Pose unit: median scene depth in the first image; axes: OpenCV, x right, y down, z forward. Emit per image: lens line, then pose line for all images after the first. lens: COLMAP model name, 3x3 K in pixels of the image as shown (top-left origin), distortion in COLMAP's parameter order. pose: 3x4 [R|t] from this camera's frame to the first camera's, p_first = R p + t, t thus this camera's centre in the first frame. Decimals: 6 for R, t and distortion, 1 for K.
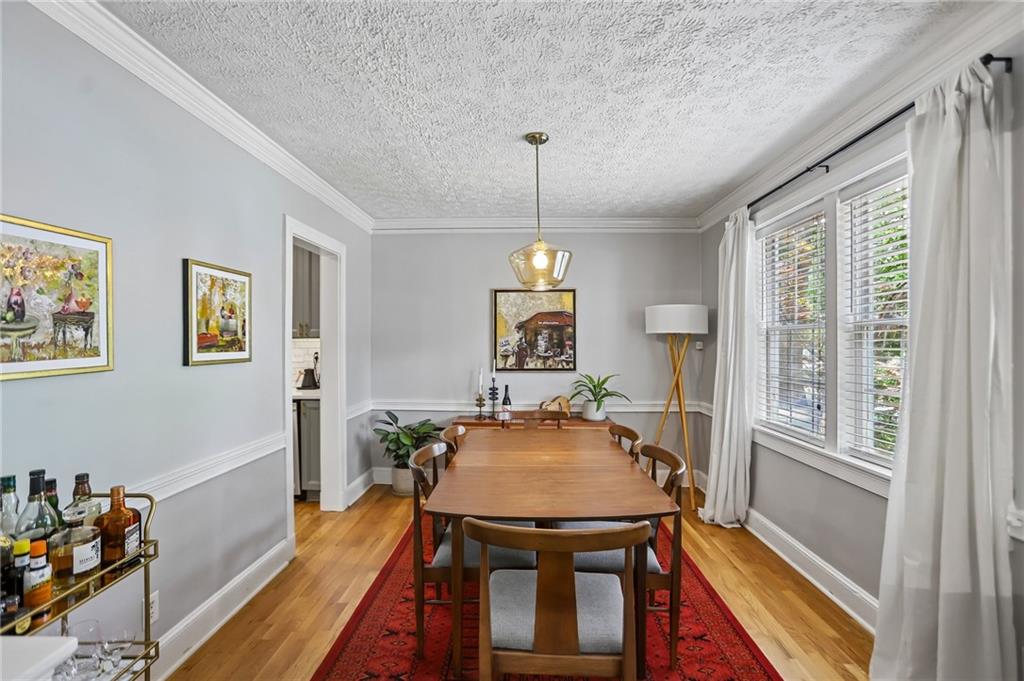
lens RADIAL K [[473.9, 0, 484.1], [0, 473.9, 348.4], [0, 0, 1]] dist [-0.060526, 0.025122]
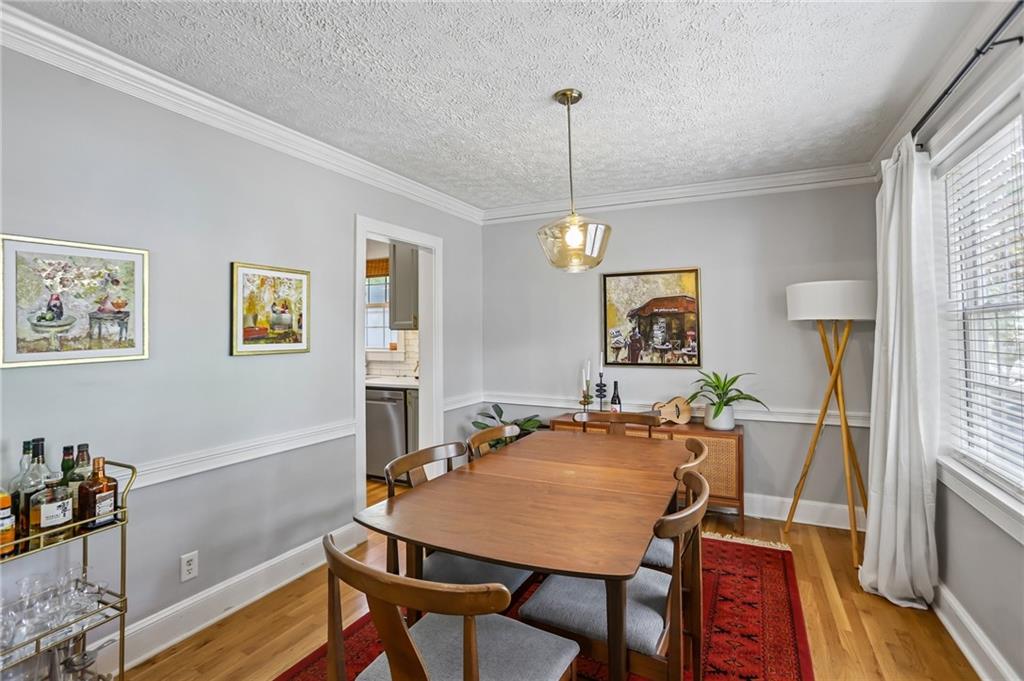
lens RADIAL K [[473.9, 0, 491.5], [0, 473.9, 321.6], [0, 0, 1]] dist [-0.060526, 0.025122]
pose [[0.912350, -0.013959, -0.409173, 0.266057], [-0.000427, 0.999386, -0.035046, -0.004156], [0.409411, 0.032149, 0.911784, 0.138577]]
